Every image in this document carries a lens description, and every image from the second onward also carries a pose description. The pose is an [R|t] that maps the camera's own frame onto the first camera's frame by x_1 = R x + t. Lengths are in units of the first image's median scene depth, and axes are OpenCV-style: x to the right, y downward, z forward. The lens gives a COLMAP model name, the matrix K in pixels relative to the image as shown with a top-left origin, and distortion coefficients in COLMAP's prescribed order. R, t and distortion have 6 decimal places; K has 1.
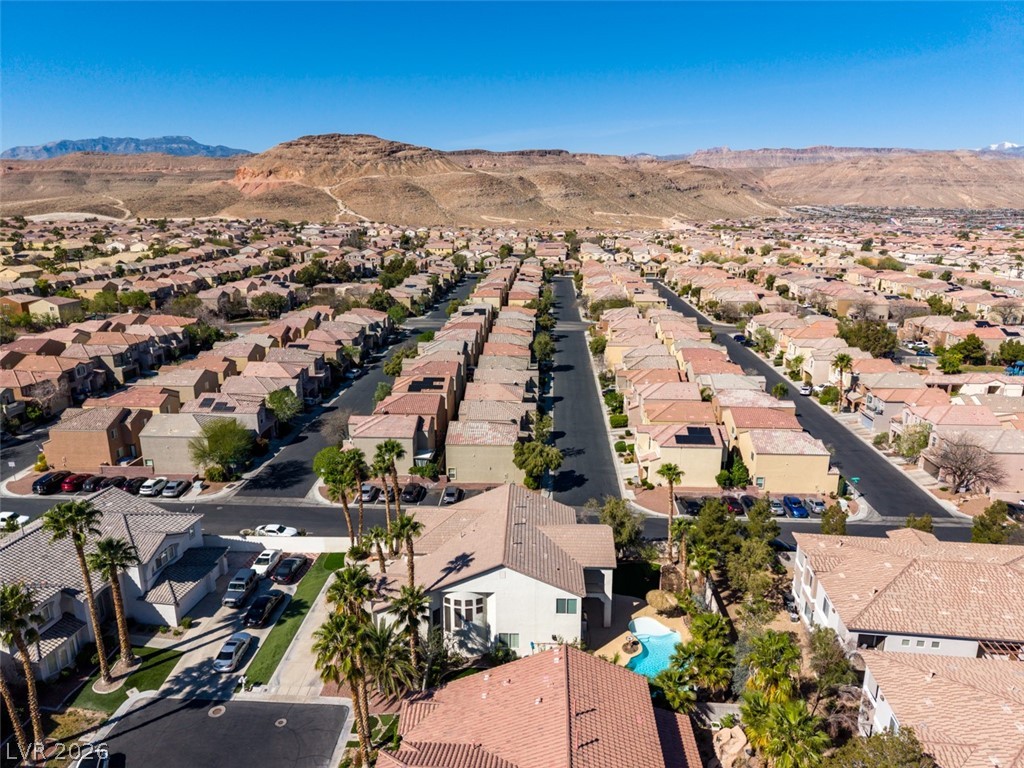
lens RADIAL K [[682.8, 0, 510.9], [0, 682.8, 387.1], [0, 0, 1]] dist [0.044491, -0.049578]
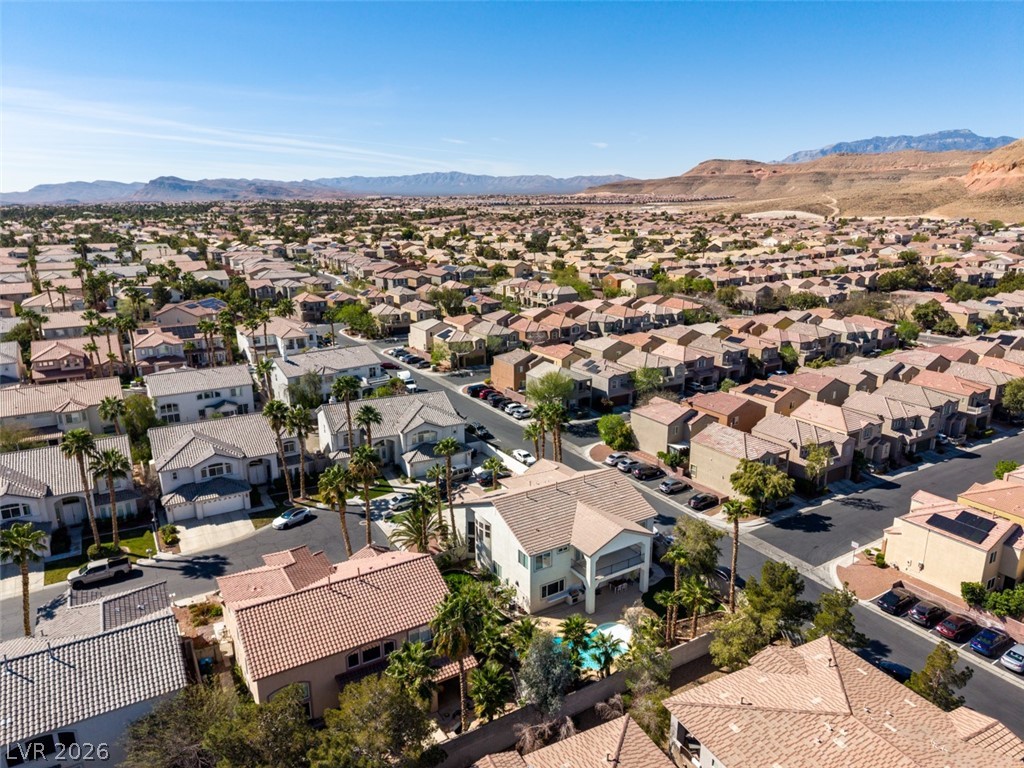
lens RADIAL K [[682.8, 0, 510.9], [0, 682.8, 387.1], [0, 0, 1]] dist [0.044491, -0.049578]
pose [[0.560373, 0.214180, -0.800068, 0.173985], [-0.212293, 0.970857, 0.111209, -0.015652], [0.800571, 0.107531, 0.589511, 0.052830]]
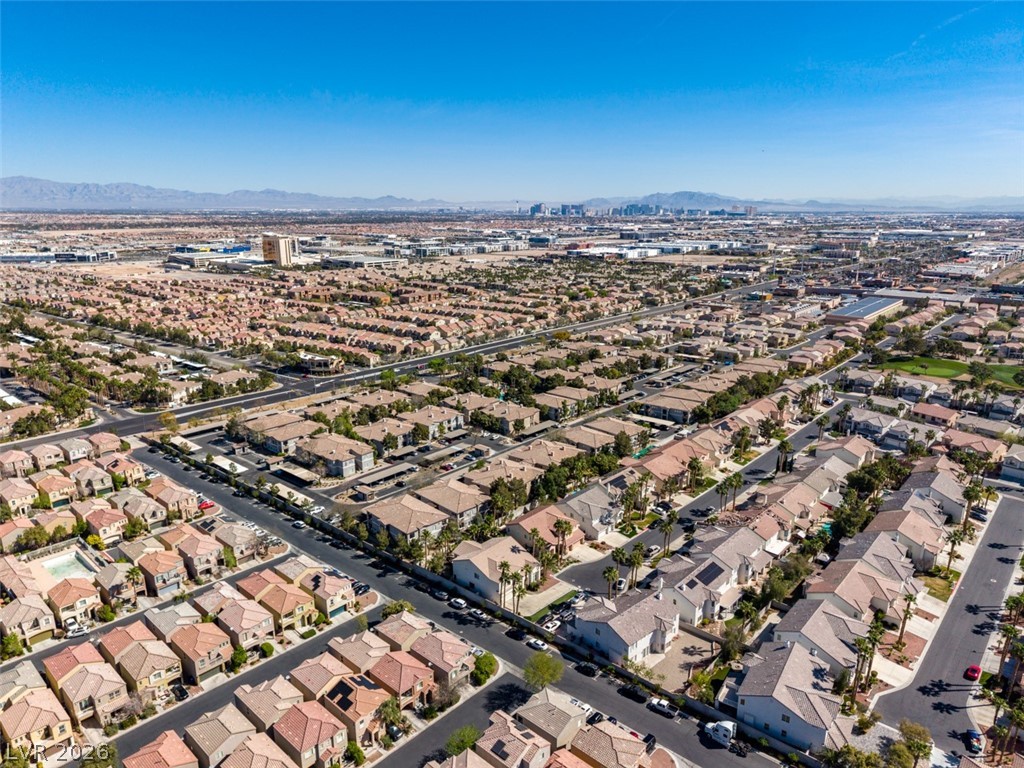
lens RADIAL K [[682.8, 0, 510.9], [0, 682.8, 387.1], [0, 0, 1]] dist [0.044491, -0.049578]
pose [[-0.776351, -0.163280, 0.608785, -0.358264], [0.169372, 0.876296, 0.451019, -0.350717], [-0.607118, 0.453260, -0.652658, 0.529128]]
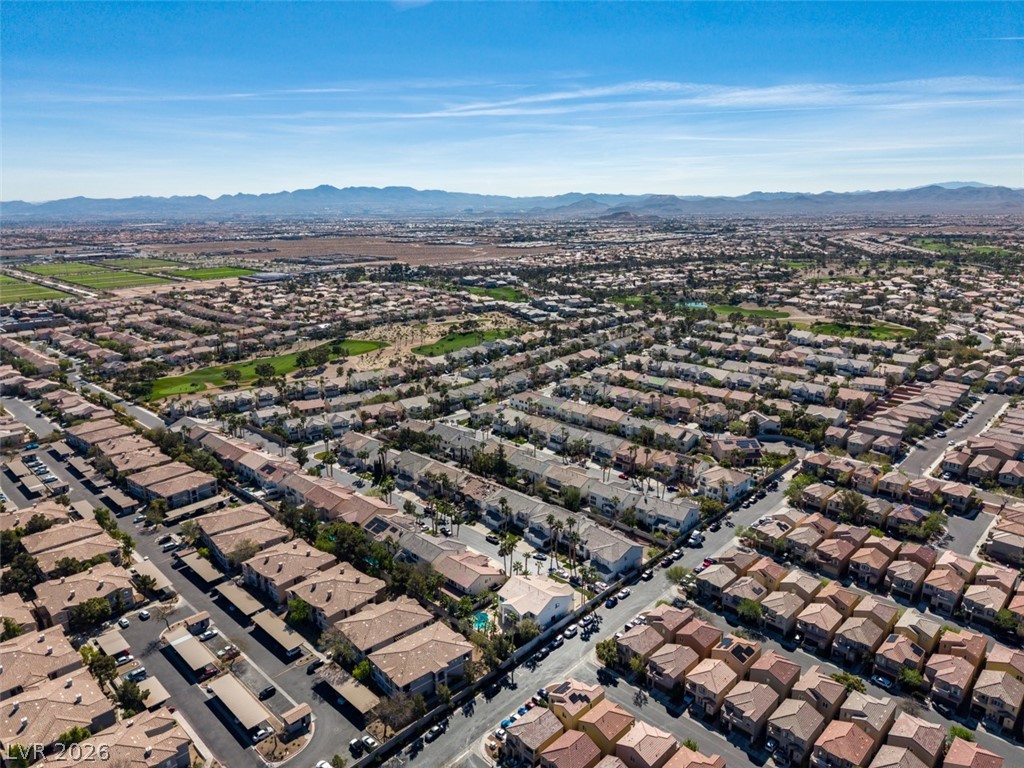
lens RADIAL K [[682.8, 0, 510.9], [0, 682.8, 387.1], [0, 0, 1]] dist [0.044491, -0.049578]
pose [[-0.663650, 0.199197, -0.721033, 0.454861], [-0.191406, 0.886585, 0.421106, -0.408205], [0.723140, 0.417477, -0.550255, 0.483212]]
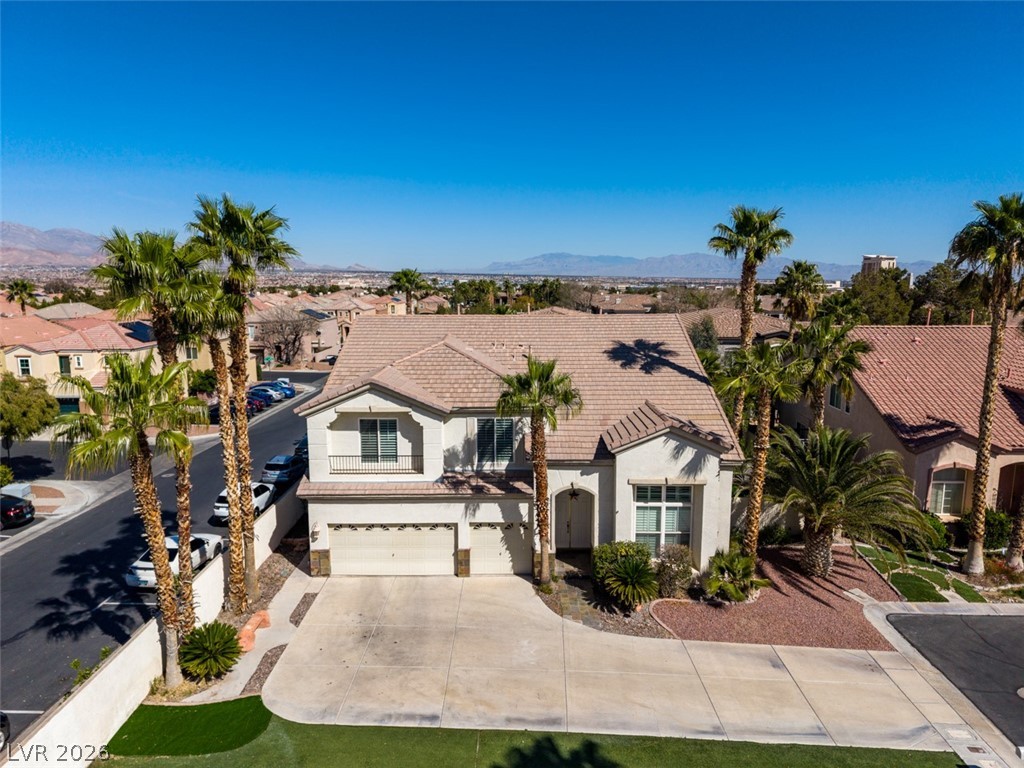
lens RADIAL K [[682.8, 0, 510.9], [0, 682.8, 387.1], [0, 0, 1]] dist [0.044491, -0.049578]
pose [[-0.029635, -0.161734, 0.986389, -0.113921], [0.265711, 0.950043, 0.163758, 0.031462], [-0.963597, 0.266948, 0.014820, 0.208896]]
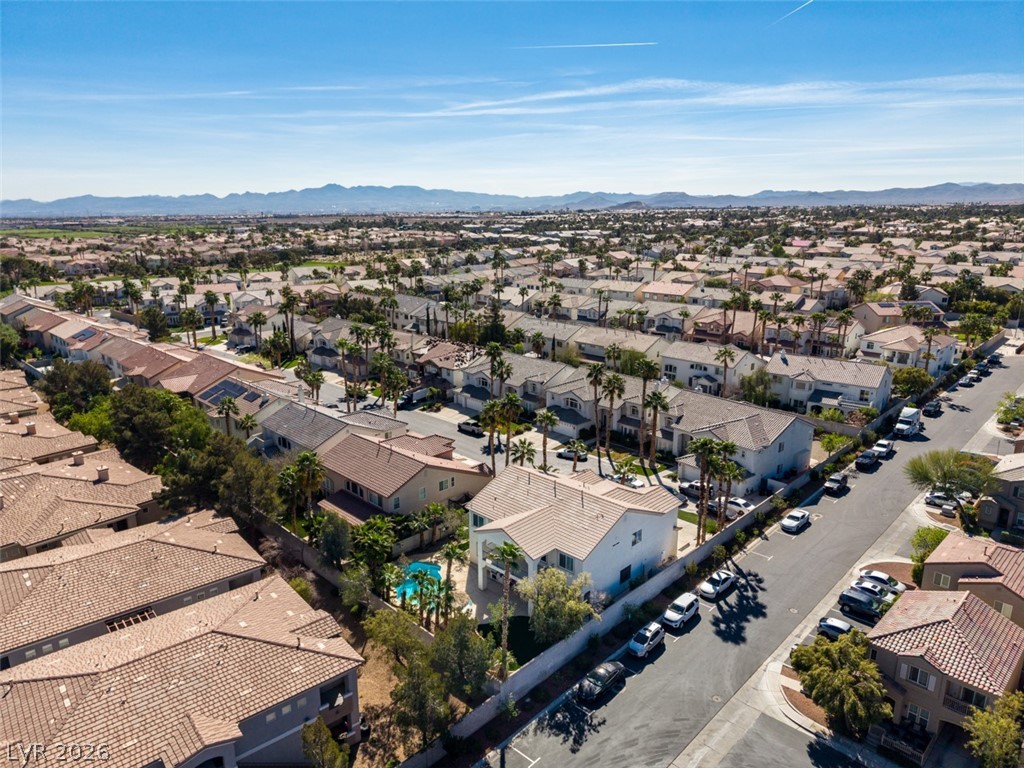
lens RADIAL K [[682.8, 0, 510.9], [0, 682.8, 387.1], [0, 0, 1]] dist [0.044491, -0.049578]
pose [[-0.671684, 0.194687, -0.714799, 0.173698], [-0.191266, 0.886570, 0.421201, -0.086149], [0.715722, 0.419631, -0.558259, 0.316848]]
